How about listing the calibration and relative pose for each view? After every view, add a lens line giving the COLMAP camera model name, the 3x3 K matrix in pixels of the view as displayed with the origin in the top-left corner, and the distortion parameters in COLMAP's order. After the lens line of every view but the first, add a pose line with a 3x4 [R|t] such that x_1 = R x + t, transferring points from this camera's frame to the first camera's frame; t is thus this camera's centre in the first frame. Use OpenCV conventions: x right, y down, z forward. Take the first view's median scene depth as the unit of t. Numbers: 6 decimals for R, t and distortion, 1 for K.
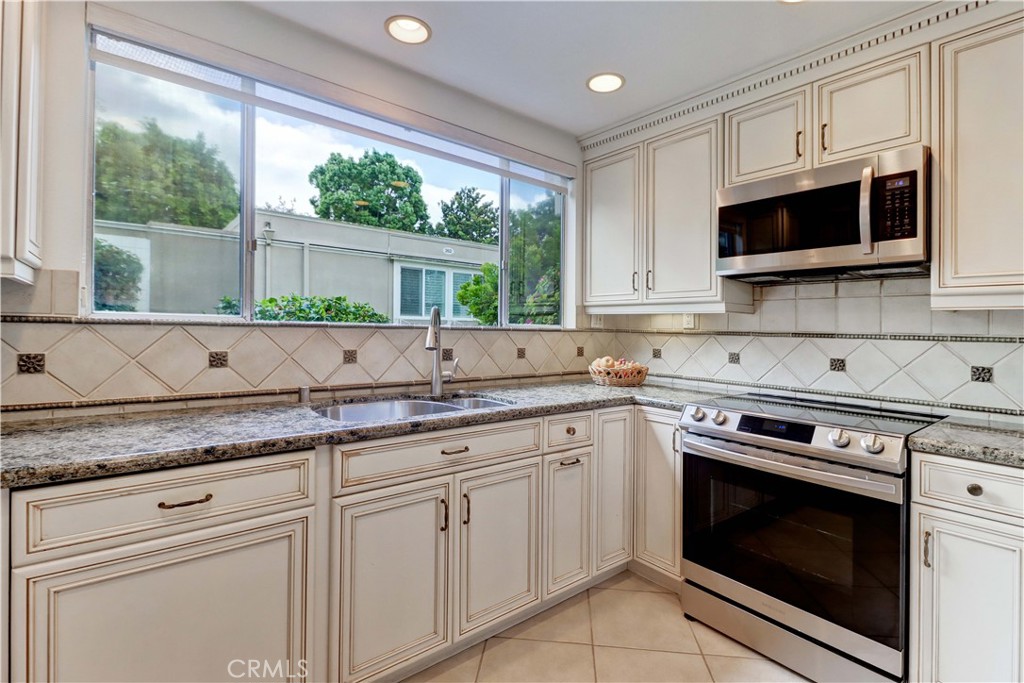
lens RADIAL K [[472.6, 0, 513.6], [0, 472.6, 333.8], [0, 0, 1]] dist [0.015400, -0.013337]
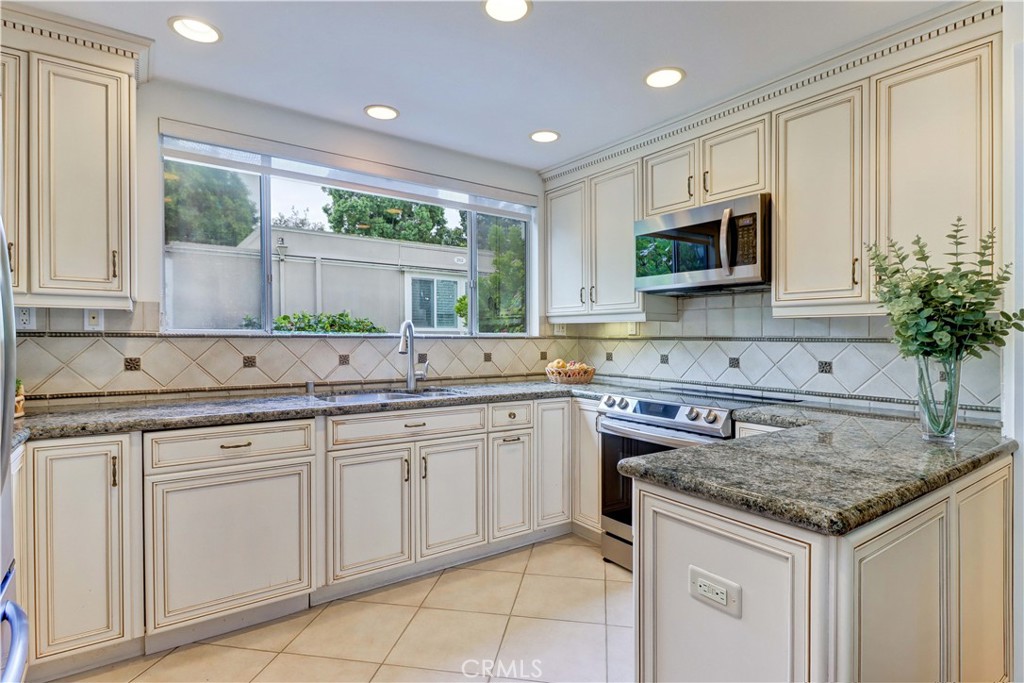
lens RADIAL K [[541.1, 0, 520.6], [0, 541.1, 352.0], [0, 0, 1]] dist [0.012971, -0.024856]
pose [[0.997636, -0.012477, -0.067579, 0.243115], [0.013435, 0.999815, 0.013737, 0.012245], [0.067395, -0.014613, 0.997619, -0.462693]]
